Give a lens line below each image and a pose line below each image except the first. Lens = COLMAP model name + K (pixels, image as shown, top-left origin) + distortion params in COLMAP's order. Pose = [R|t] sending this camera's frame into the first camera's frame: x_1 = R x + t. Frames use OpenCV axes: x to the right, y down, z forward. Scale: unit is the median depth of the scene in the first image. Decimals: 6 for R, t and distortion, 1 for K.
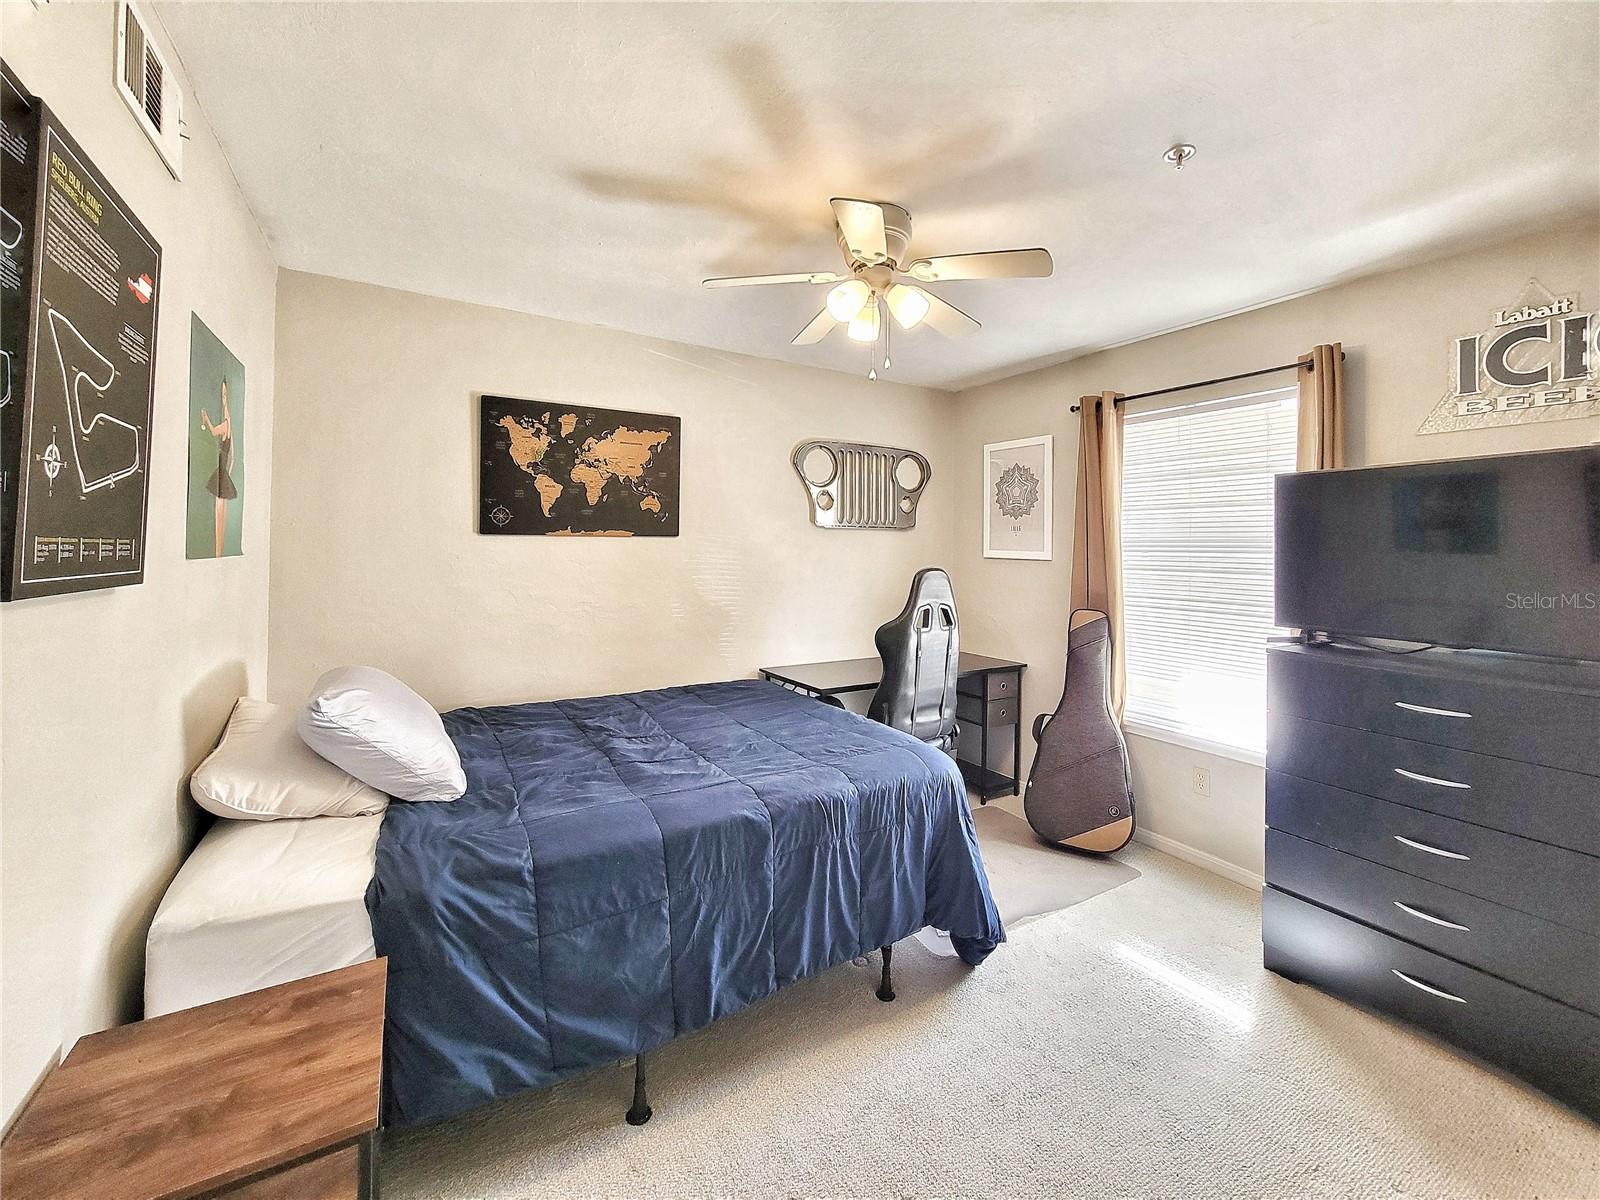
lens RADIAL K [[647.2, 0, 797.6], [0, 647.2, 537.6], [0, 0, 1]] dist [-0.001465, 0.000126]
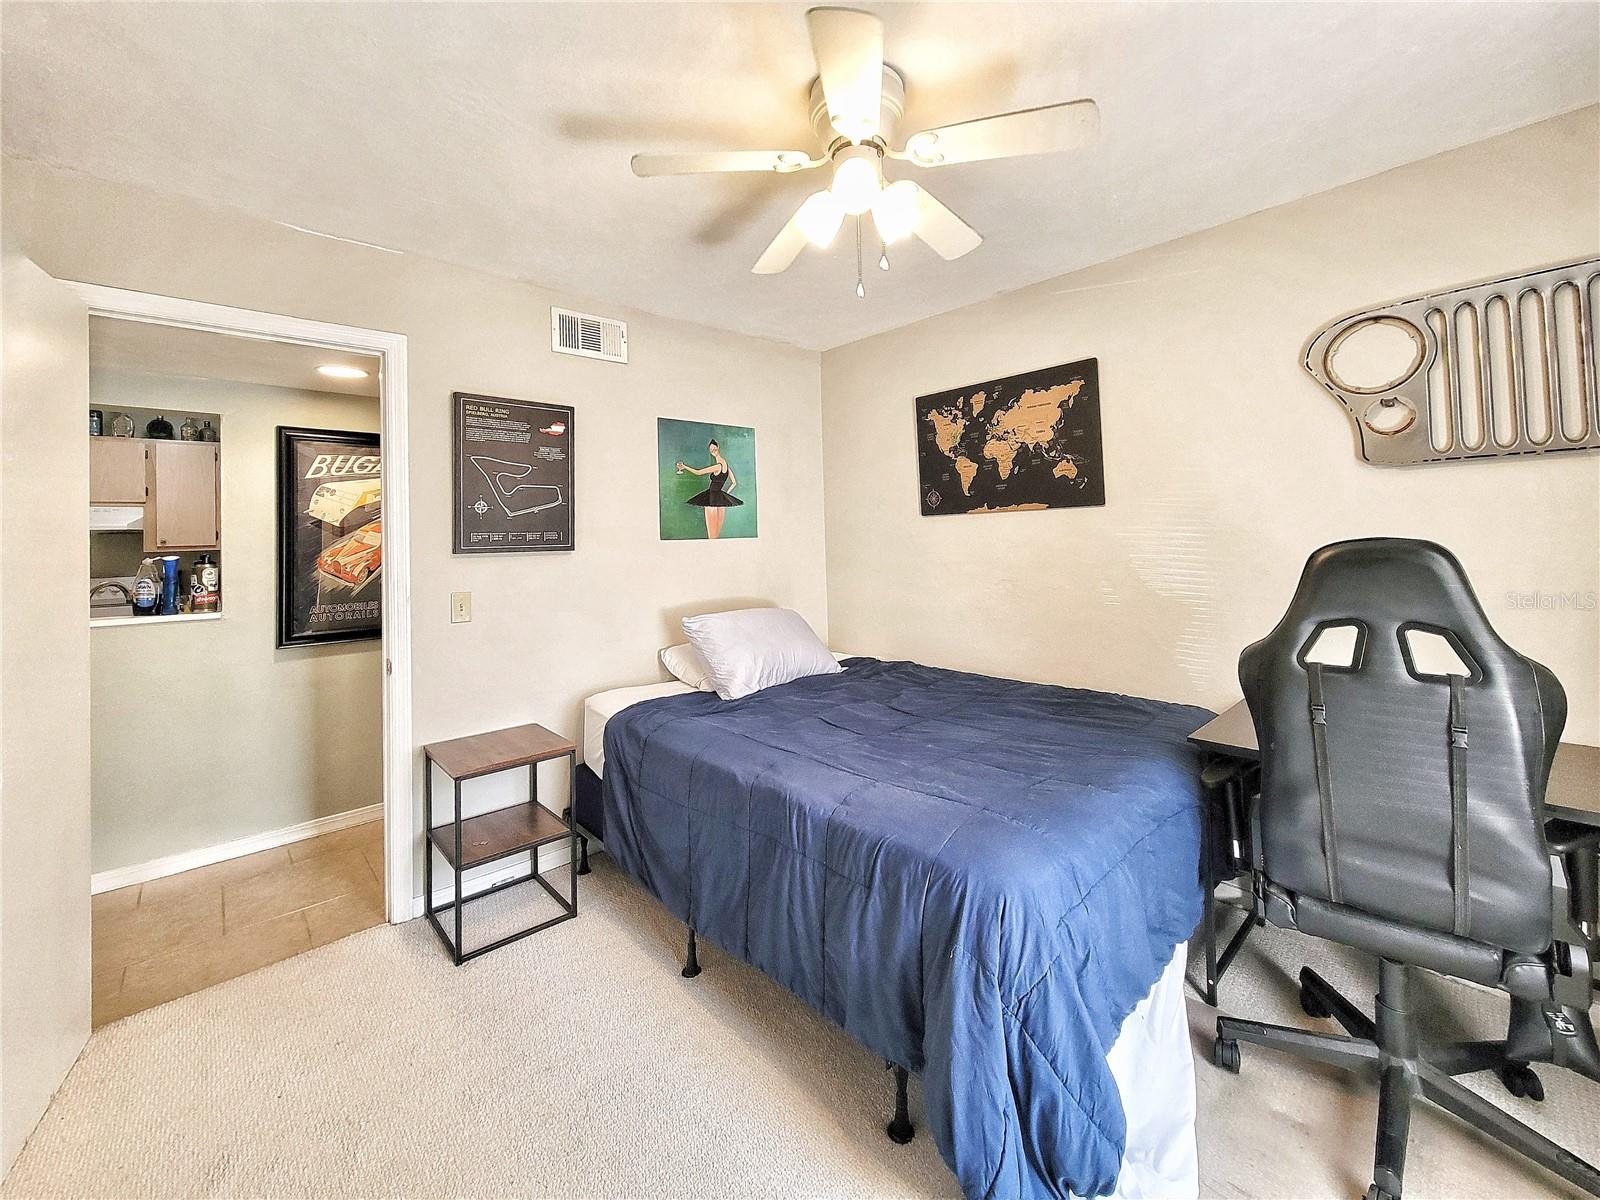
lens RADIAL K [[649.8, 0, 803.8], [0, 649.8, 512.9], [0, 0, 1]] dist [0.000588, 0.000060]
pose [[0.203385, -0.054129, -0.977602, 0.586833], [0.044568, 0.997947, -0.045983, 0.032120], [0.978084, -0.034218, 0.205380, 0.525363]]
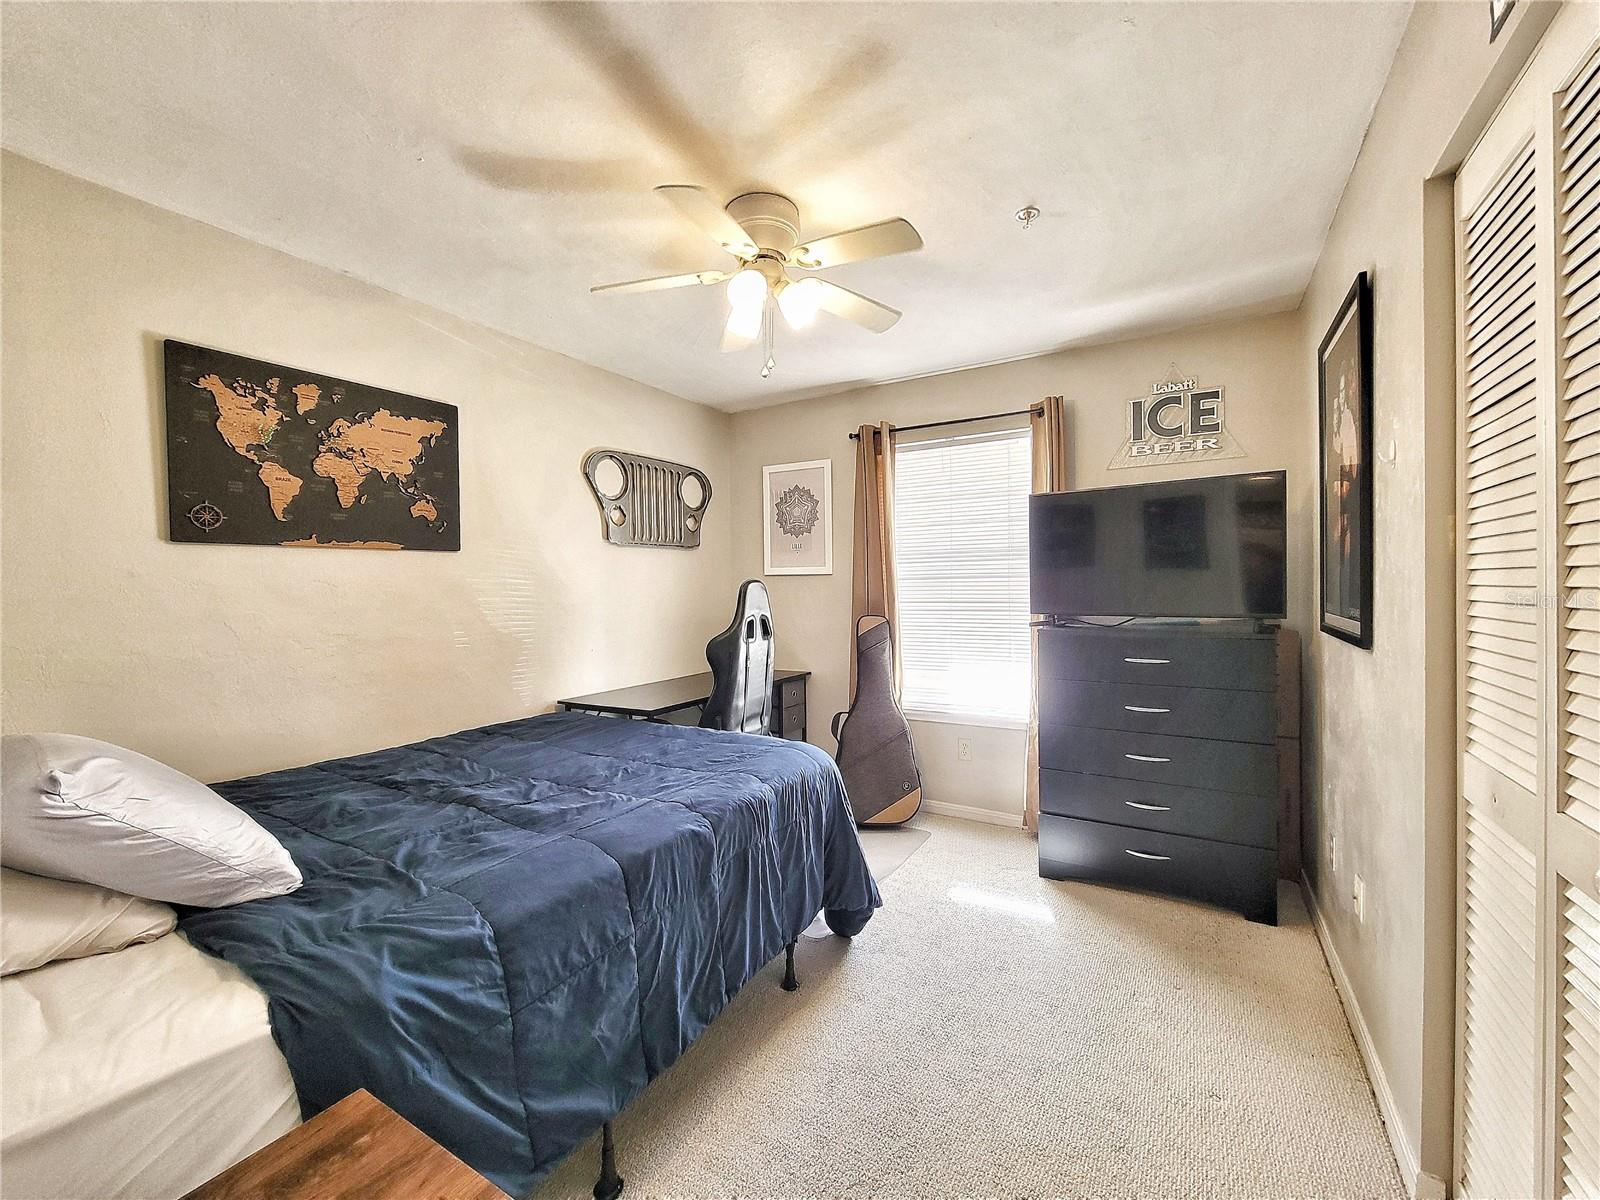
lens RADIAL K [[652.7, 0, 797.0], [0, 652.7, 592.4], [0, 0, 1]] dist [-0.000352, 0.000033]
pose [[0.883496, -0.029803, 0.467489, -0.217220], [0.018294, 0.999408, 0.029140, 0.038951], [-0.468081, -0.017193, 0.883518, 0.064776]]
